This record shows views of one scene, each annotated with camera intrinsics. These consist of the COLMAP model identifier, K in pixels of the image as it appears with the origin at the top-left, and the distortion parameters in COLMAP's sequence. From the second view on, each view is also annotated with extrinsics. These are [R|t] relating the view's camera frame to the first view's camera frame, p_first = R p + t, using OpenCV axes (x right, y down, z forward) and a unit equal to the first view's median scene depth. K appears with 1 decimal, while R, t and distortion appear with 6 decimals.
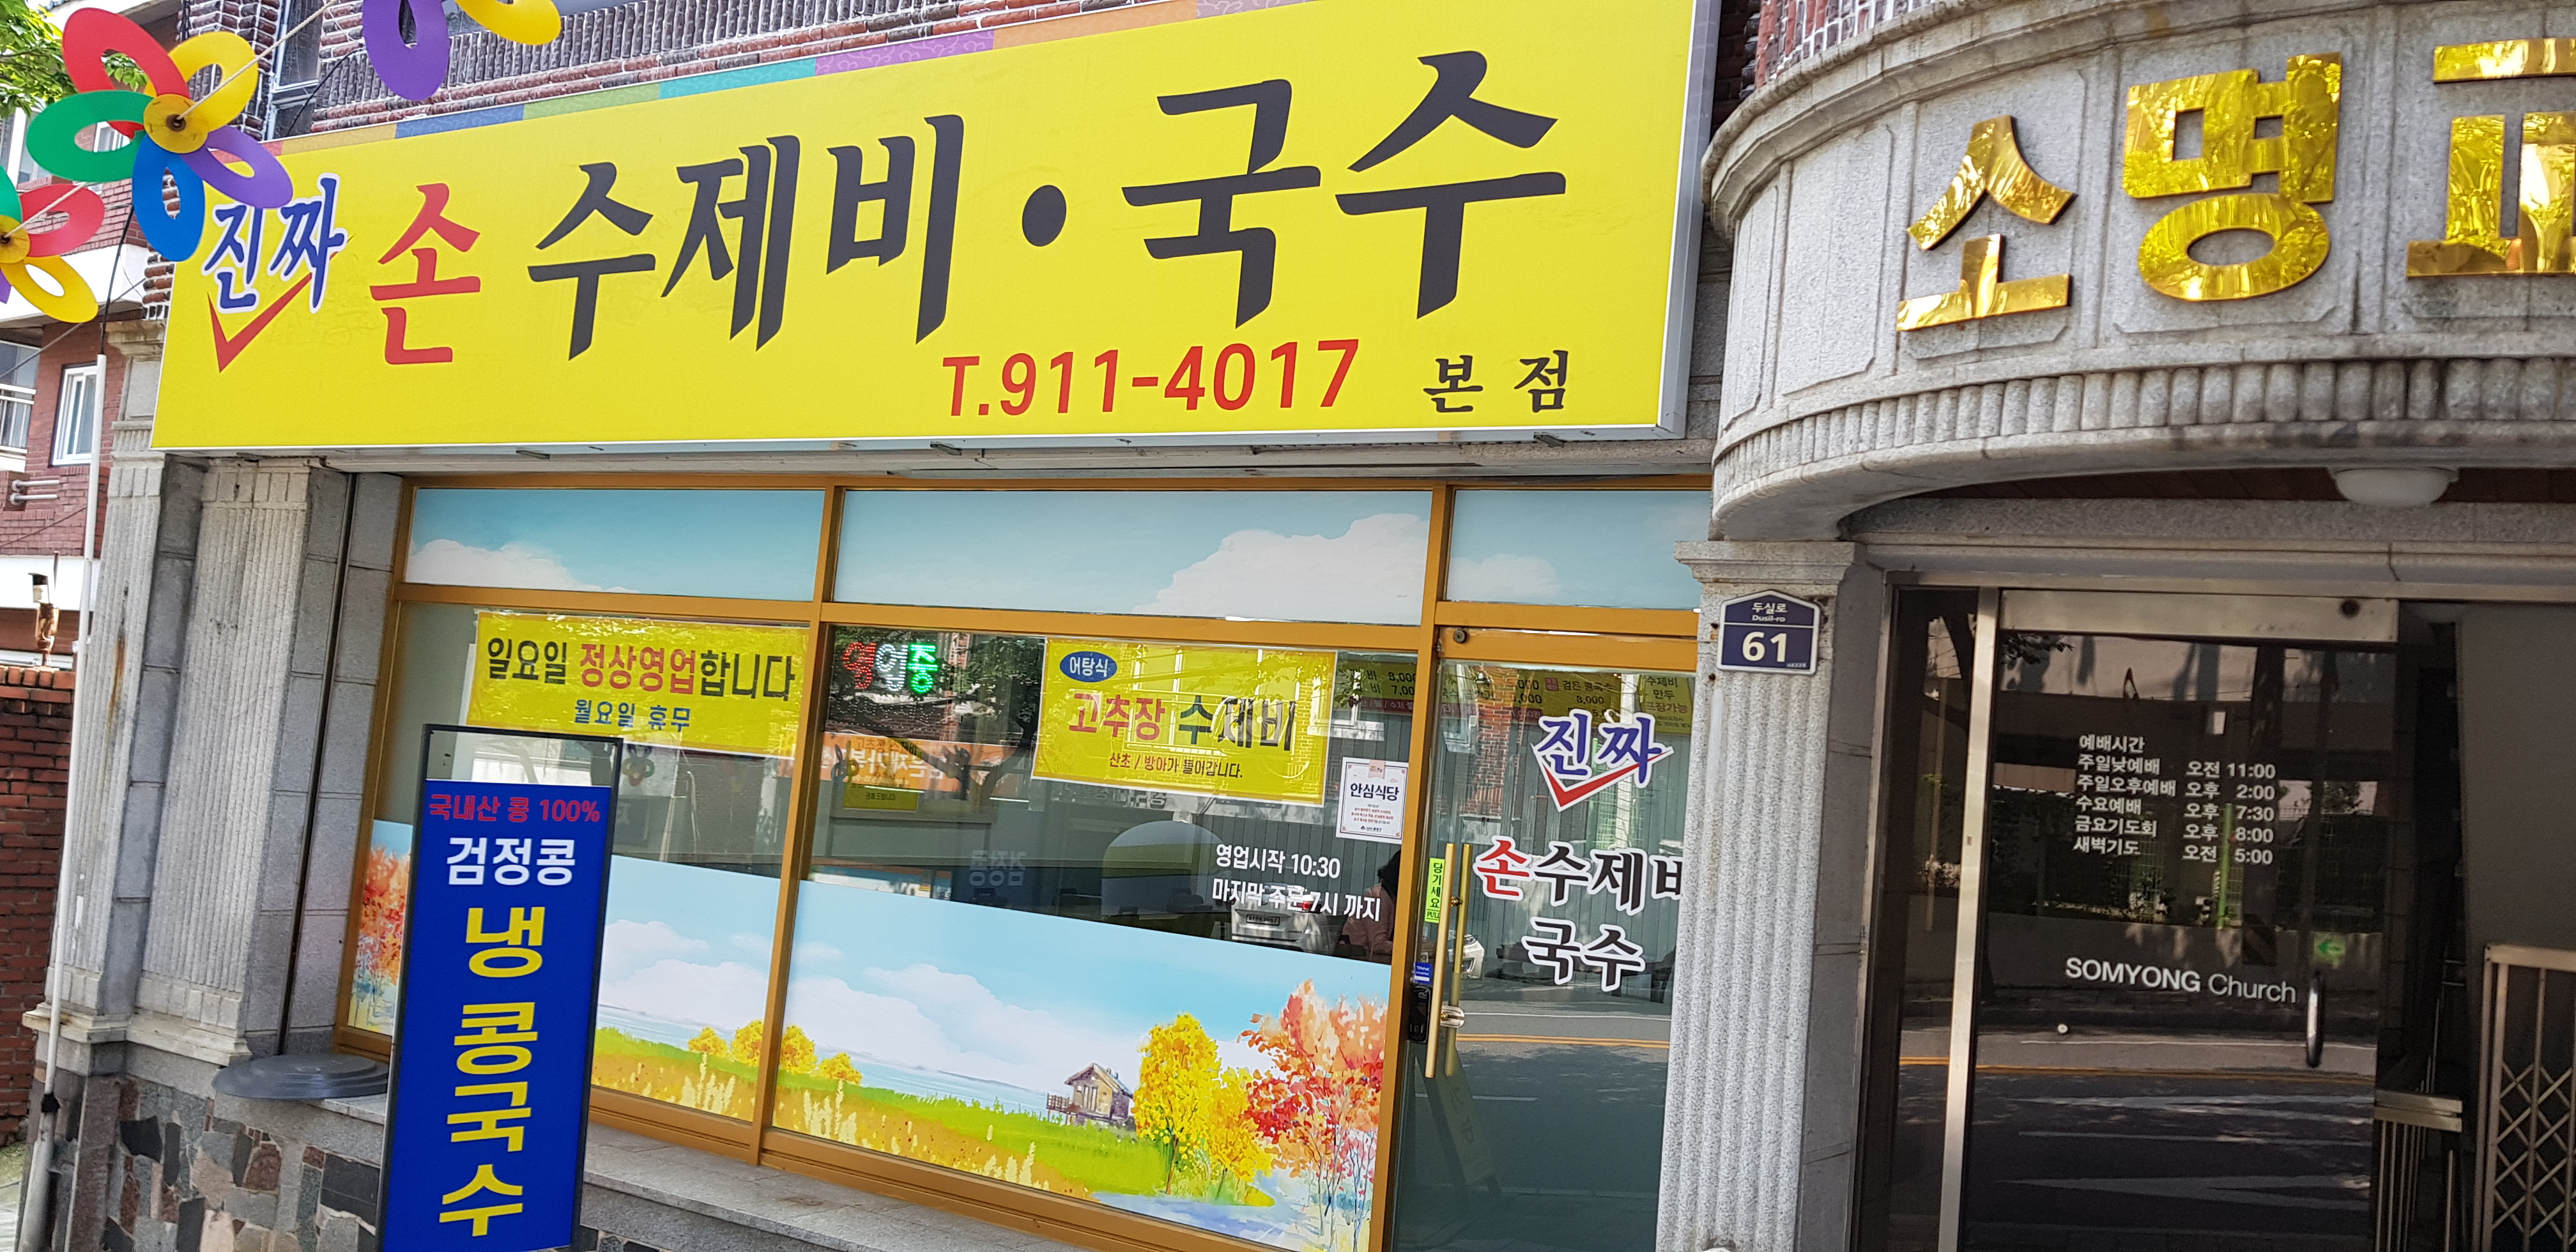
lens RADIAL K [[2012.0, 0, 1288.0], [0, 2012.0, 626.0], [0, 0, 1]] dist [0.091006, -0.211977]
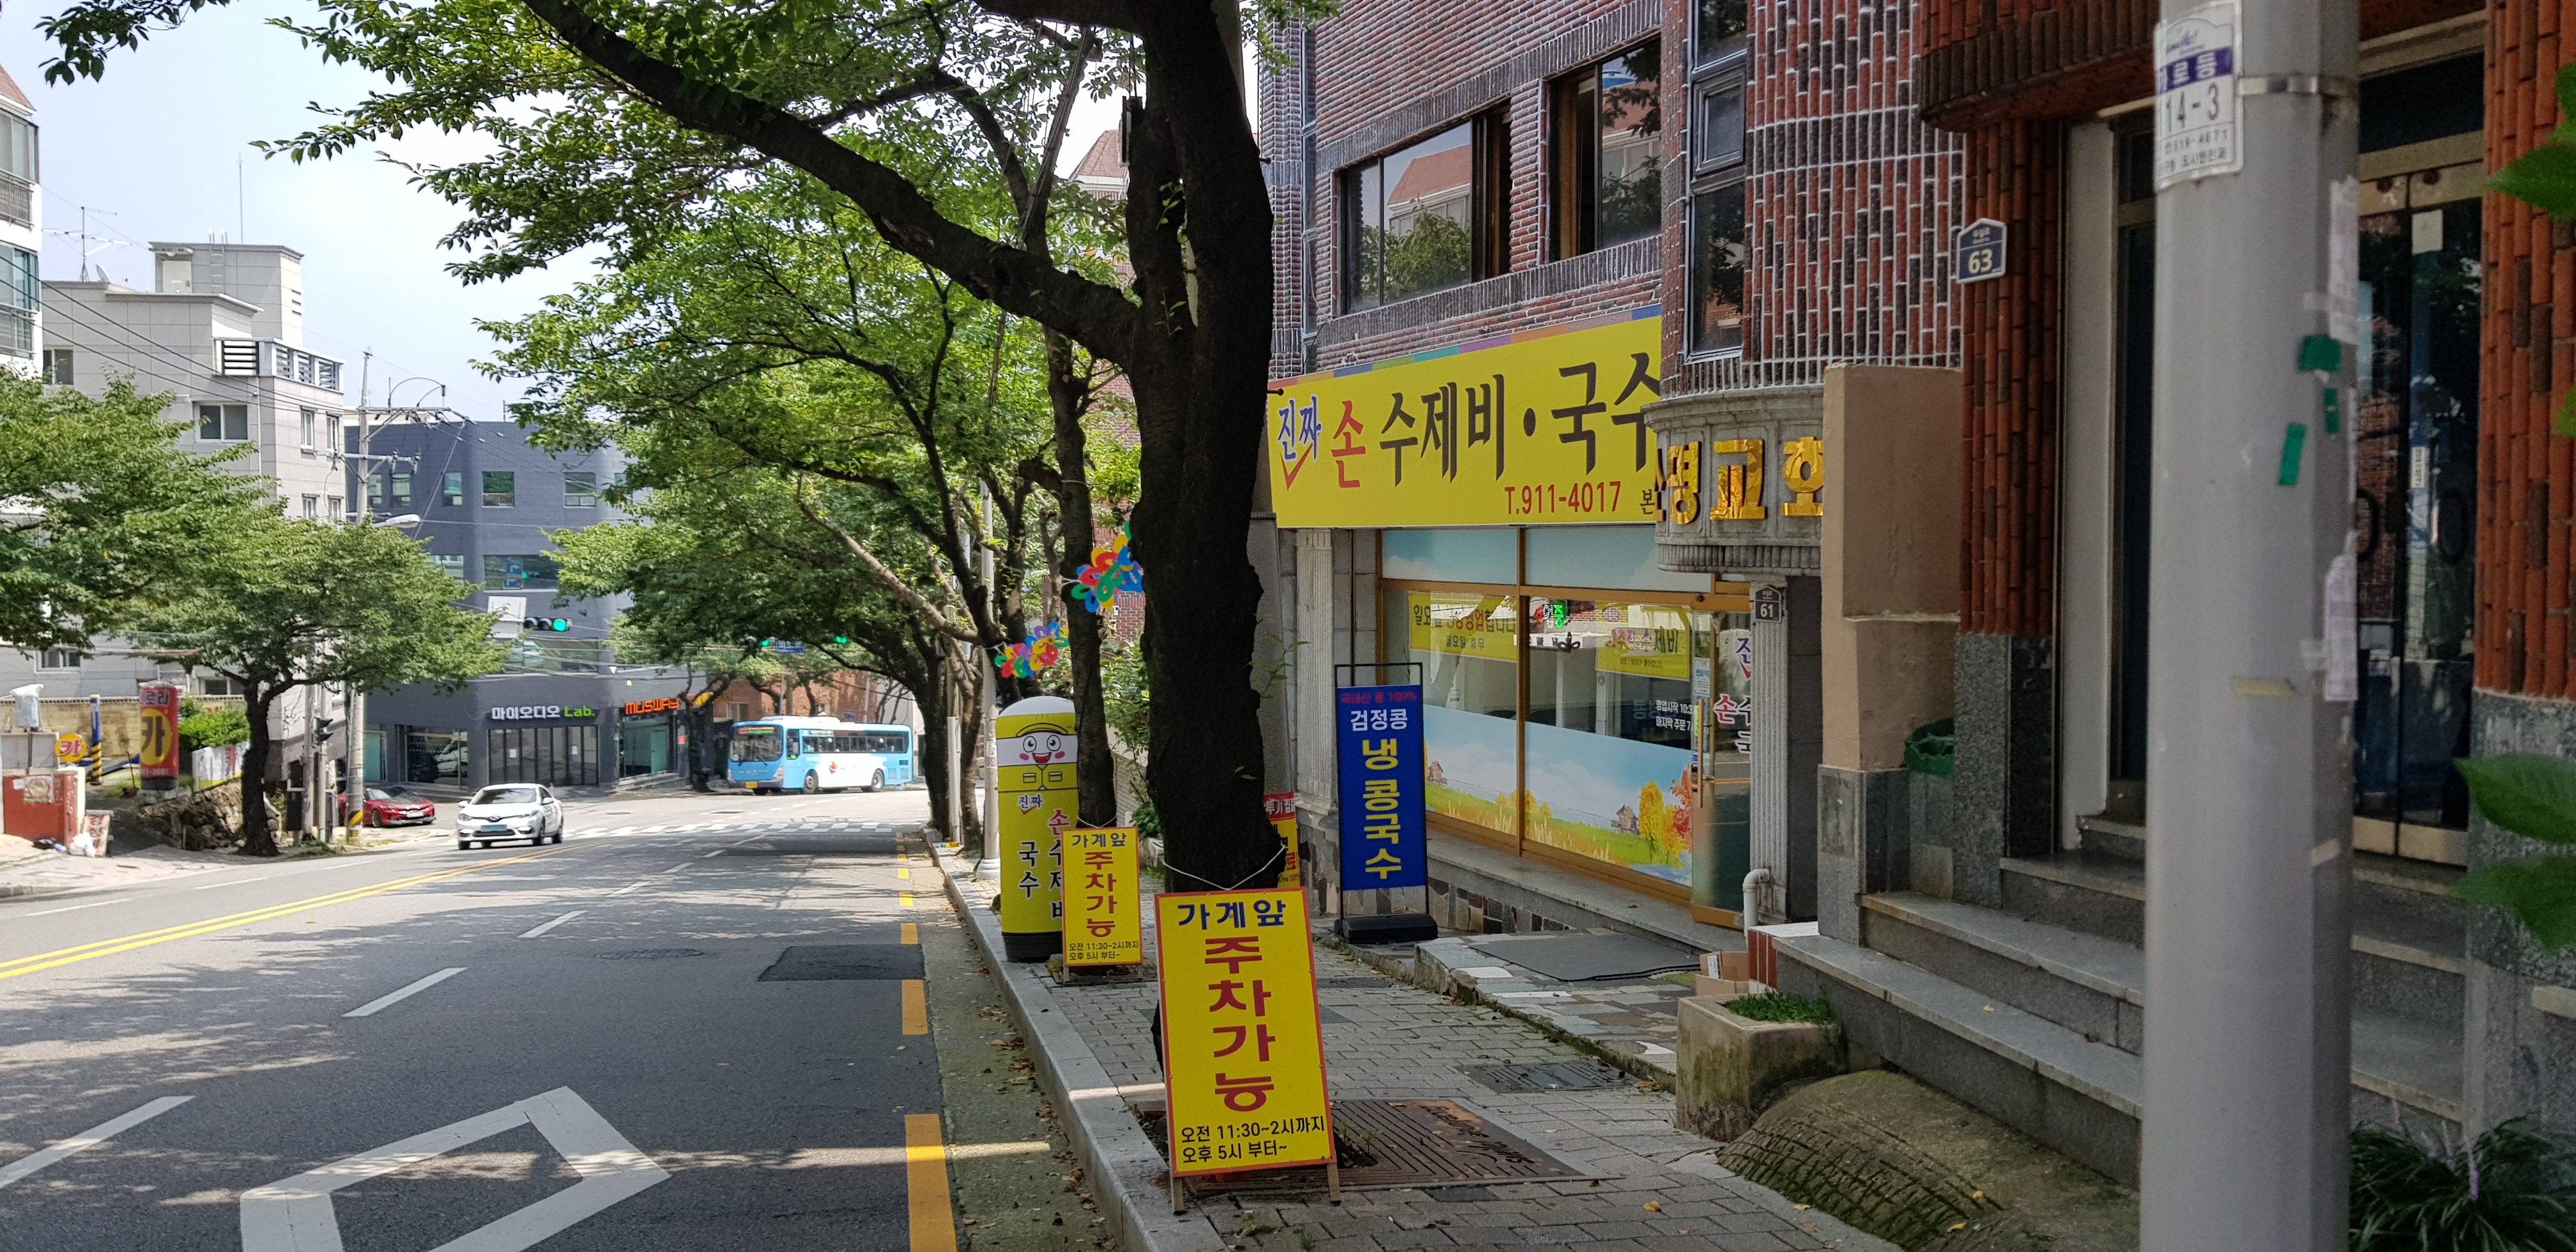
lens RADIAL K [[2012.0, 0, 1288.0], [0, 2012.0, 626.0], [0, 0, 1]] dist [0.091006, -0.211977]
pose [[0.803942, -0.066129, -0.591019, 0.888091], [0.120234, 0.991350, 0.052627, -0.121598], [0.582427, -0.113370, 0.804939, -0.883644]]
